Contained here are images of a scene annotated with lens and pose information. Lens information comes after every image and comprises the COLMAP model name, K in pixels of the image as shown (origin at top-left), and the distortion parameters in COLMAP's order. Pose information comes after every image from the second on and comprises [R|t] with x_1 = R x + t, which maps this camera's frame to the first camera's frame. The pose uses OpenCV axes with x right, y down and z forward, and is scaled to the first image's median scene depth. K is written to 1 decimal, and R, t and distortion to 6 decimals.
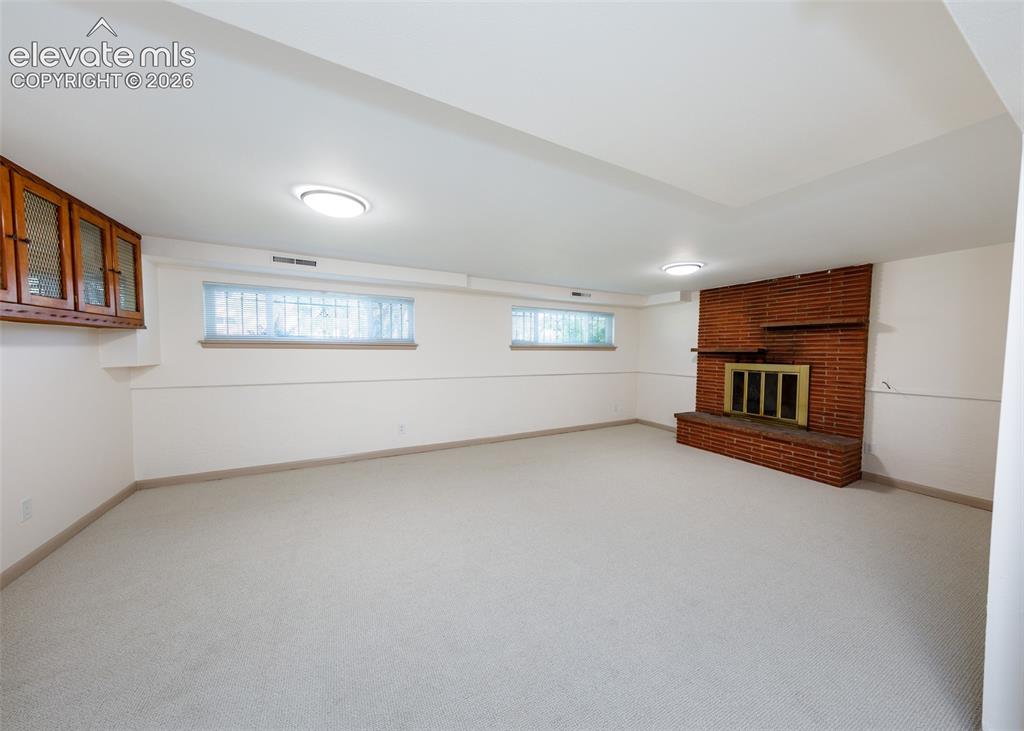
lens RADIAL K [[345.7, 0, 512.0], [0, 345.7, 365.5], [0, 0, 1]] dist [-0.000143, -0.000011]
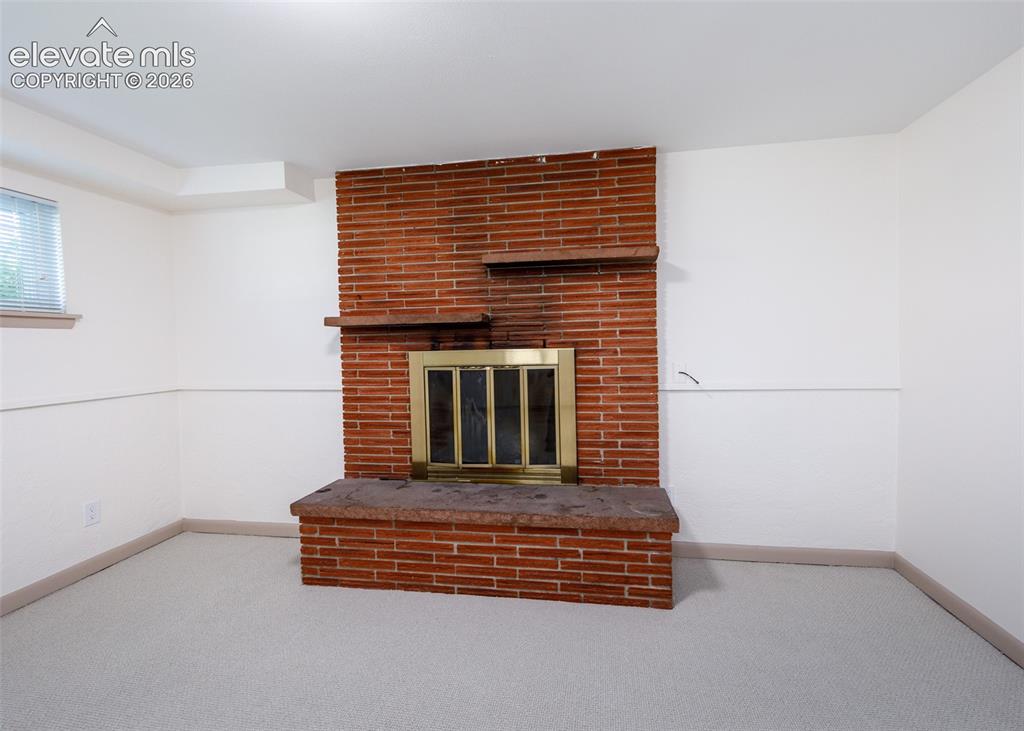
lens RADIAL K [[449.3, 0, 532.6], [0, 449.3, 356.8], [0, 0, 1]] dist [0.010878, 0.000033]
pose [[0.582667, -0.046435, 0.811383, 0.295774], [0.059028, 0.998148, 0.014734, -0.000353], [-0.810564, 0.039310, 0.584329, 0.628375]]
